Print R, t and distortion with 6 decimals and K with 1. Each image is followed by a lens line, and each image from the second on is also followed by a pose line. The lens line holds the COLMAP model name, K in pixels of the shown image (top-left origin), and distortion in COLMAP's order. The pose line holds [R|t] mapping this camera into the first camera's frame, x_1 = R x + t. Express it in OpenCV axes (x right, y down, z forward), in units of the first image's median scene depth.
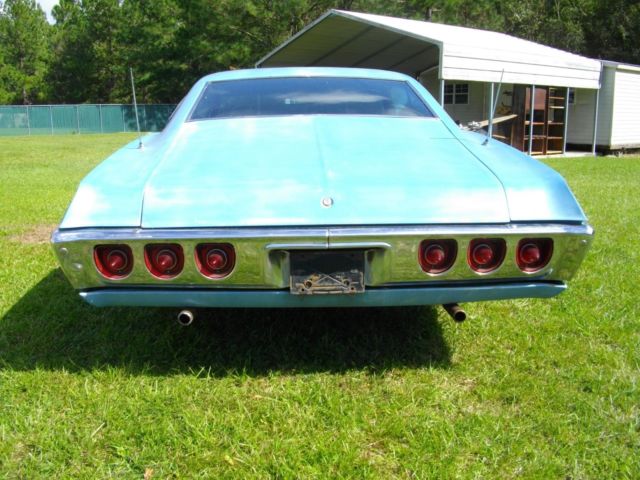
lens RADIAL K [[629.3, 0, 319.0], [0, 629.3, 237.2], [0, 0, 1]] dist [-0.112546, 0.000000]
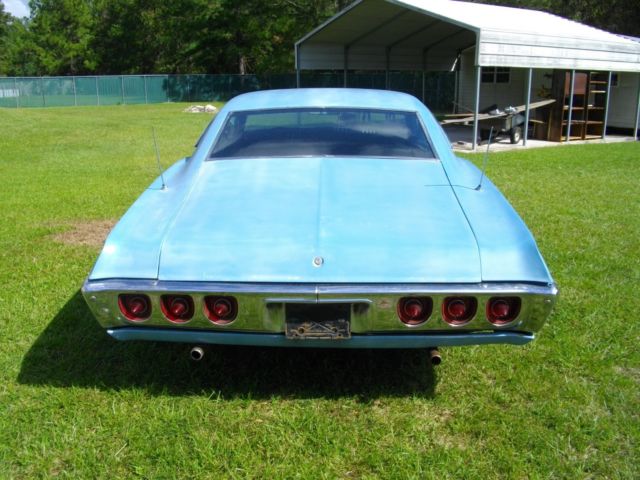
lens RADIAL K [[629.3, 0, 317.3], [0, 629.3, 243.7], [0, 0, 1]] dist [-0.112546, 0.000000]
pose [[0.997284, 0.024141, -0.069581, 0.071828], [-0.019611, 0.997689, 0.065061, -0.129358], [0.070991, -0.063520, 0.995452, -0.107645]]
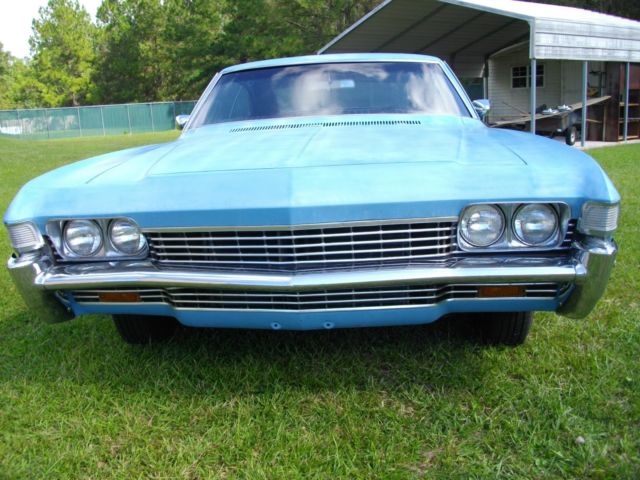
lens RADIAL K [[629.3, 0, 307.6], [0, 629.3, 239.3], [0, 0, 1]] dist [-0.112546, 0.000000]
pose [[0.995455, -0.025308, -0.091807, -0.235143], [0.026783, 0.999531, 0.014866, -0.070844], [0.091388, -0.017257, 0.995666, 0.395784]]
